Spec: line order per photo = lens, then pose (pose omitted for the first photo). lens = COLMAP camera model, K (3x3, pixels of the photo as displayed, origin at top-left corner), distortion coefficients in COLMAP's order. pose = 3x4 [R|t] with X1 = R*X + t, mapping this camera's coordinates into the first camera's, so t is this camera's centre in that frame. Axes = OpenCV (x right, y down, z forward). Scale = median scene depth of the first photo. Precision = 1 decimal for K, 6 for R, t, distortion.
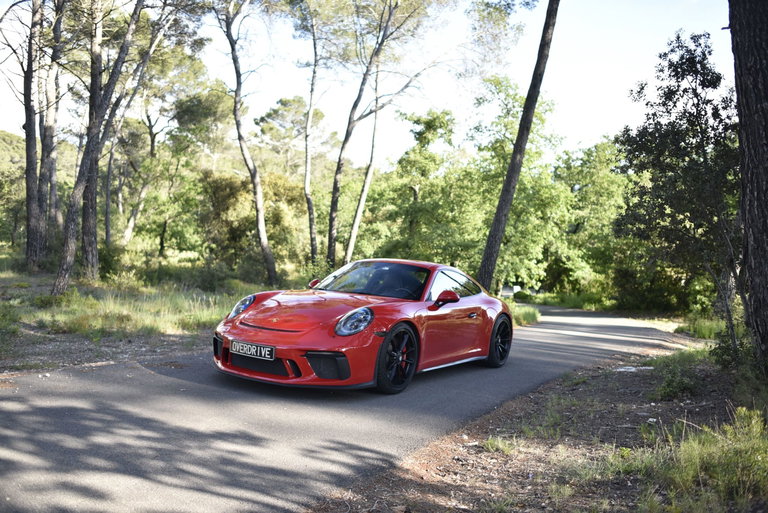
lens RADIAL K [[628.6, 0, 382.6], [0, 628.6, 262.1], [0, 0, 1]] dist [-0.073202, 0.061585]
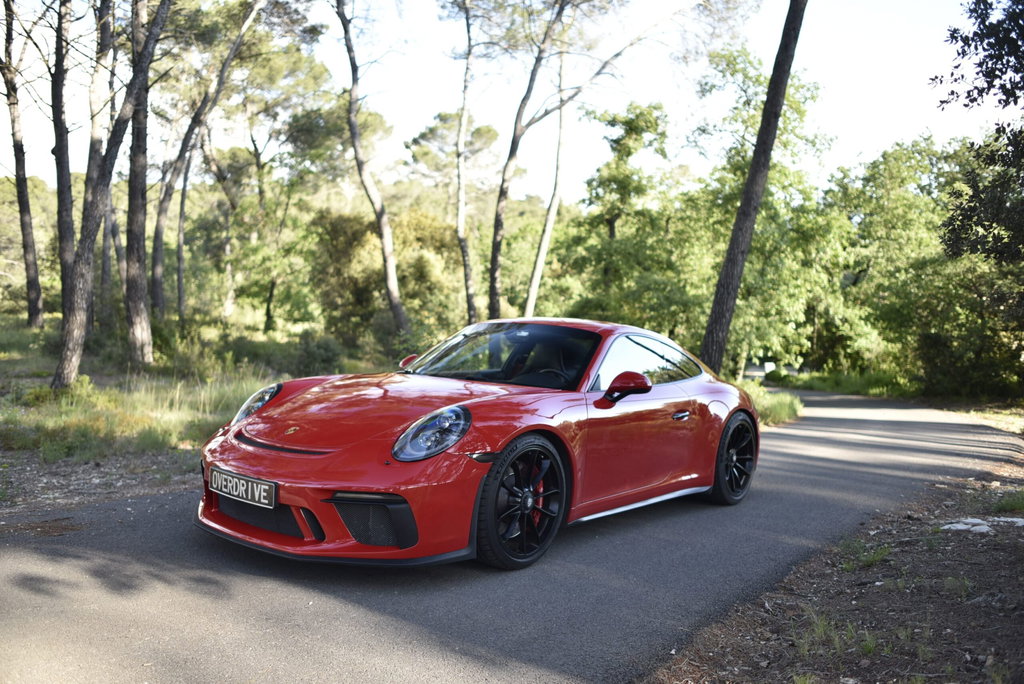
lens RADIAL K [[838.1, 0, 498.0], [0, 838.1, 341.9], [0, 0, 1]] dist [-0.073202, 0.061585]
pose [[0.994045, -0.017810, -0.107506, 0.021546], [0.018801, 0.999790, 0.008211, 0.002977], [0.107337, -0.010183, 0.994171, 0.073533]]
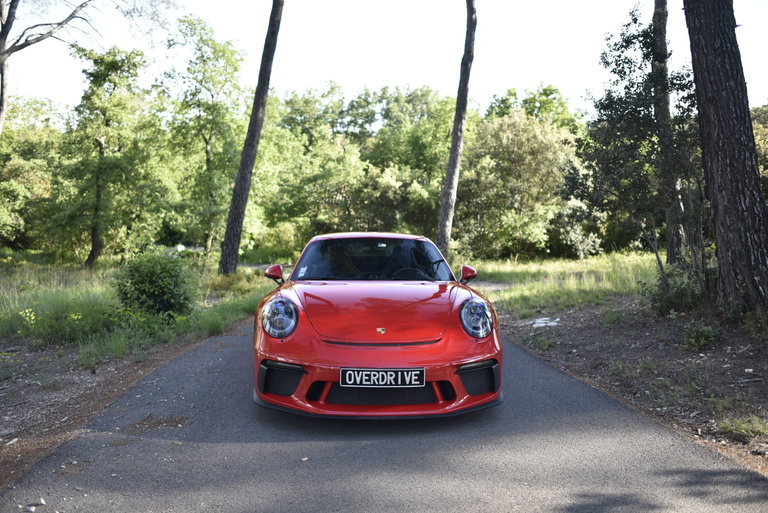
lens RADIAL K [[628.6, 0, 374.0], [0, 628.6, 254.9], [0, 0, 1]] dist [-0.073202, 0.061585]
pose [[0.816470, -0.081698, 0.571579, -0.144942], [0.044813, 0.995919, 0.078337, -0.013104], [-0.575646, -0.038345, 0.816799, 0.101474]]
